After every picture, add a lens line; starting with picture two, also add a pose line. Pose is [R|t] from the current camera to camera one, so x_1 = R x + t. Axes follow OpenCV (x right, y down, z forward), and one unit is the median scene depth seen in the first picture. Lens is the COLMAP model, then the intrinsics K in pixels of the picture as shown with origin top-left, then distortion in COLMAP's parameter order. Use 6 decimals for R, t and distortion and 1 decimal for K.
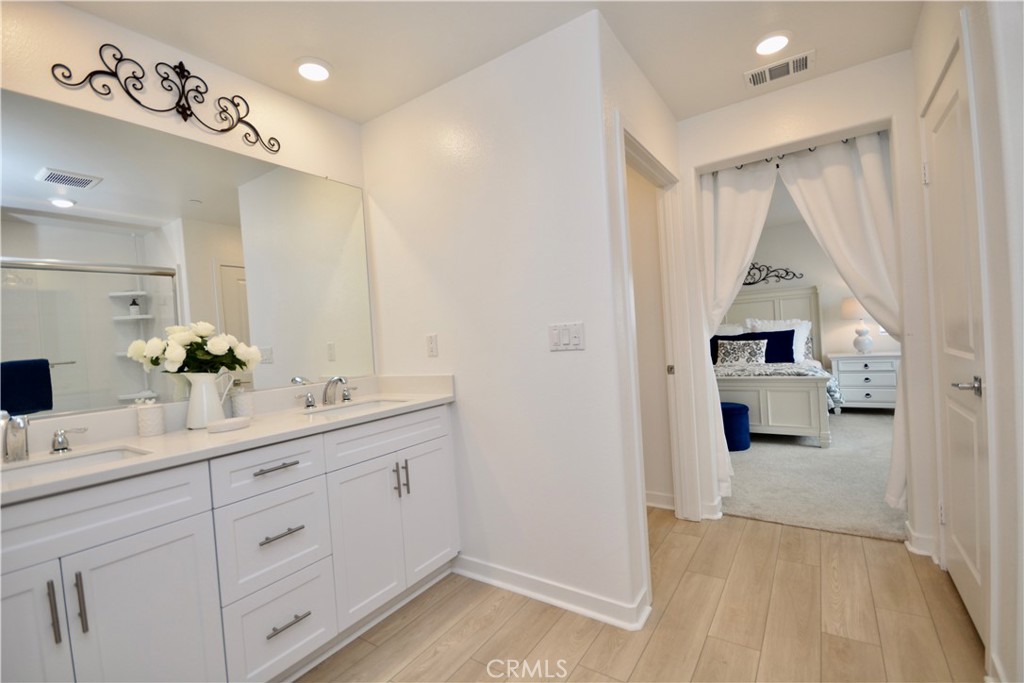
lens RADIAL K [[448.4, 0, 507.7], [0, 448.4, 342.2], [0, 0, 1]] dist [0.022405, -0.016557]
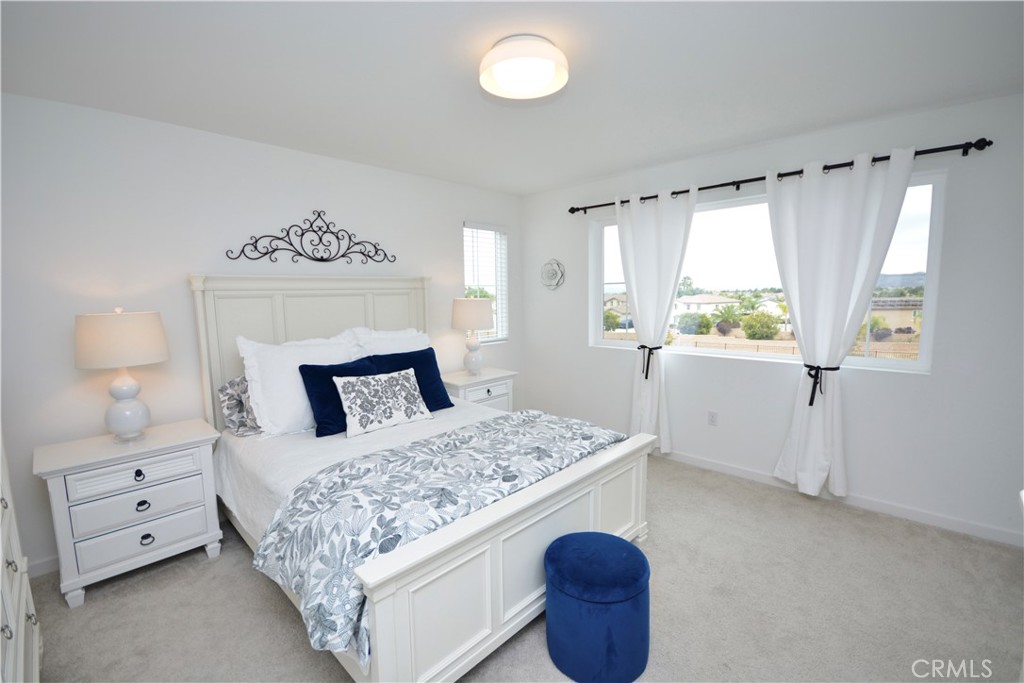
lens RADIAL K [[448.4, 0, 507.7], [0, 448.4, 342.2], [0, 0, 1]] dist [0.022405, -0.016557]
pose [[0.160197, -0.045564, 0.986033, 0.048803], [0.018267, 0.998900, 0.043191, -0.053491], [-0.986916, 0.011093, 0.160853, 0.722319]]
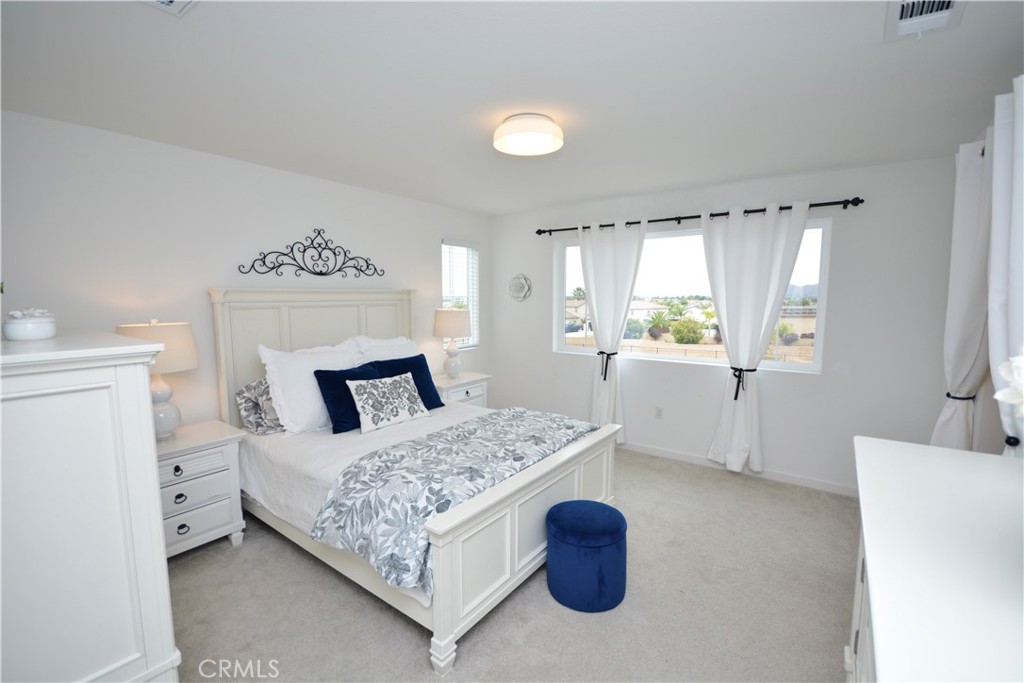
lens RADIAL K [[448.4, 0, 507.7], [0, 448.4, 342.2], [0, 0, 1]] dist [0.022405, -0.016557]
pose [[0.028673, -0.037288, 0.998893, -0.035419], [0.012351, 0.999241, 0.036946, -0.062206], [-0.999513, 0.011277, 0.029112, 0.767742]]
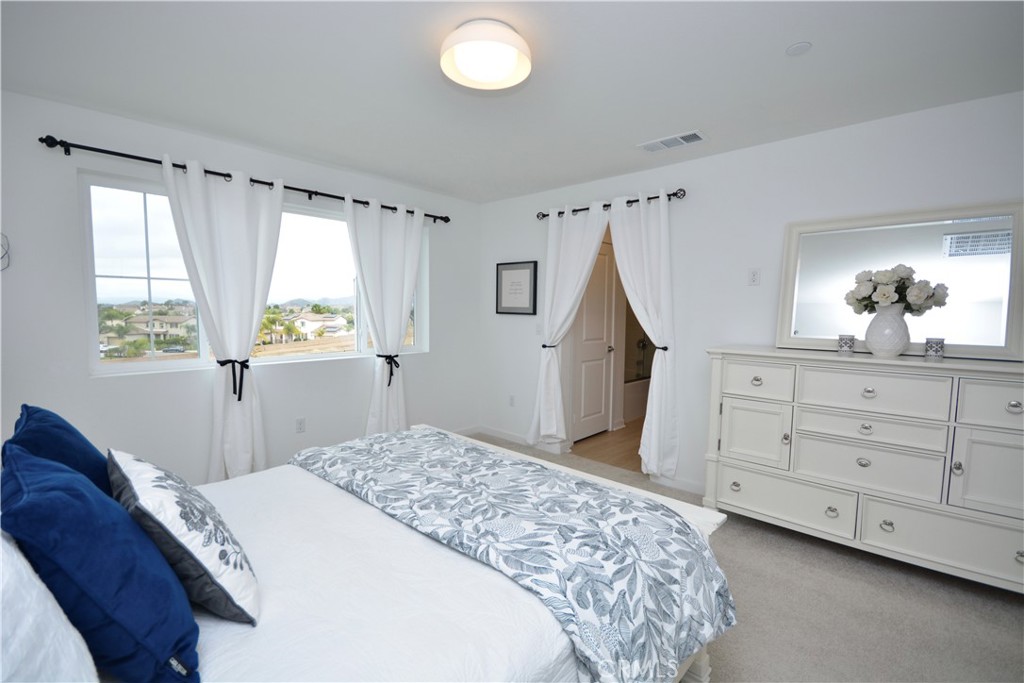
lens RADIAL K [[448.4, 0, 507.7], [0, 448.4, 342.2], [0, 0, 1]] dist [0.022405, -0.016557]
pose [[-0.987932, 0.048335, 0.147155, 0.314376], [0.060204, 0.995188, 0.077303, -0.057807], [-0.142710, 0.085229, -0.986088, 1.073888]]
